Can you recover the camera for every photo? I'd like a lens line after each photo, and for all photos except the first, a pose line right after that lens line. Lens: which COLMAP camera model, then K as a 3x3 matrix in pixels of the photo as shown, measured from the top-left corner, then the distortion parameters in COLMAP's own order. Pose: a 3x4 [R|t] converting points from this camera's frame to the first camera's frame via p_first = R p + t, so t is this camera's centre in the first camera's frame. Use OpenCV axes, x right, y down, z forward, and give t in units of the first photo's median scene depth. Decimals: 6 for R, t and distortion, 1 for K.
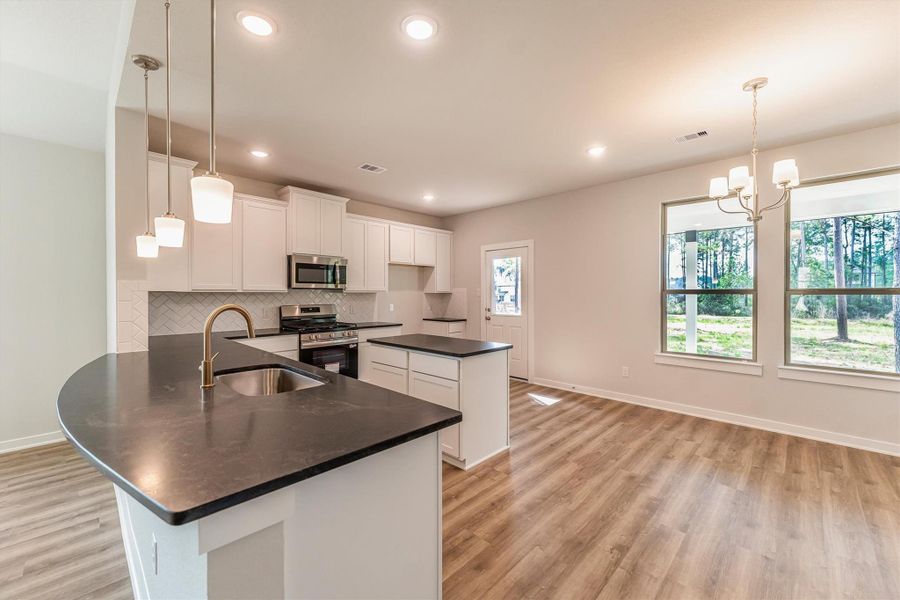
lens RADIAL K [[362.9, 0, 448.3], [0, 362.9, 296.7], [0, 0, 1]] dist [0.000196, 0.000278]
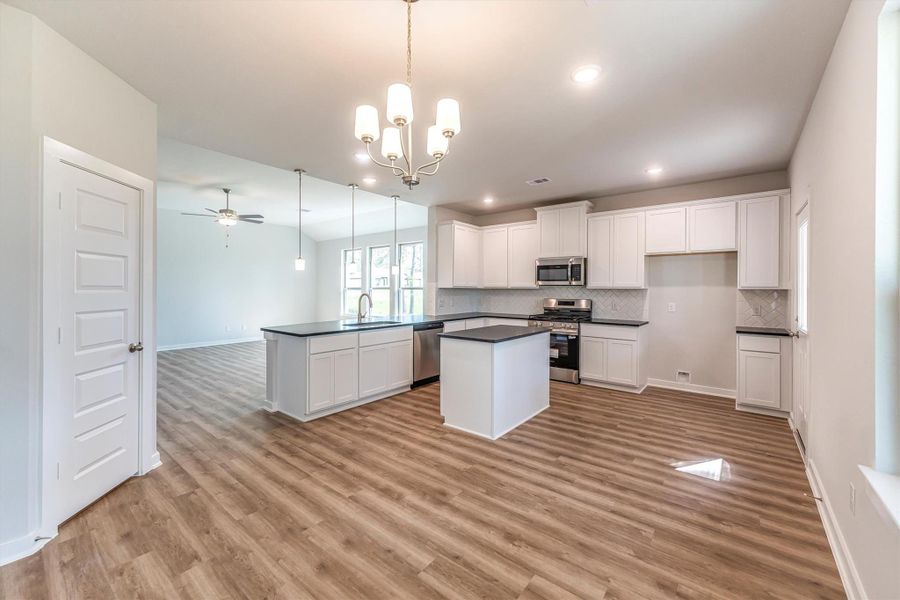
lens RADIAL K [[362.1, 0, 443.0], [0, 362.1, 291.2], [0, 0, 1]] dist [-0.000721, -0.000063]
pose [[0.089290, 0.006727, -0.995983, 0.923744], [-0.012613, 0.999905, 0.005623, -0.005627], [0.995926, 0.012060, 0.089366, 0.604756]]
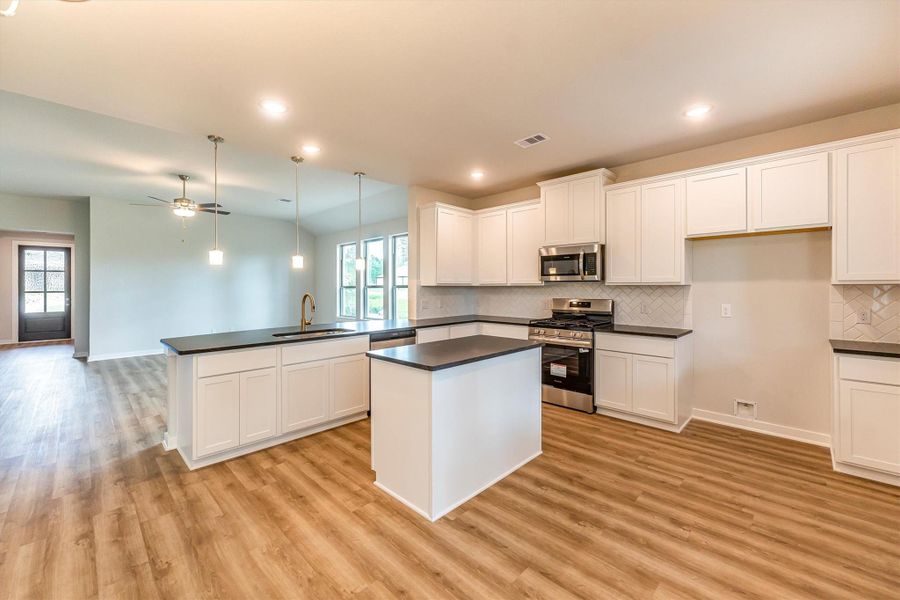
lens RADIAL K [[364.1, 0, 444.0], [0, 364.1, 287.1], [0, 0, 1]] dist [0.001084, 0.000052]
pose [[-0.007475, 0.000926, -0.999972, 0.655712], [-0.005064, 0.999987, 0.000964, -0.008050], [0.999959, 0.005071, -0.007470, 0.812336]]
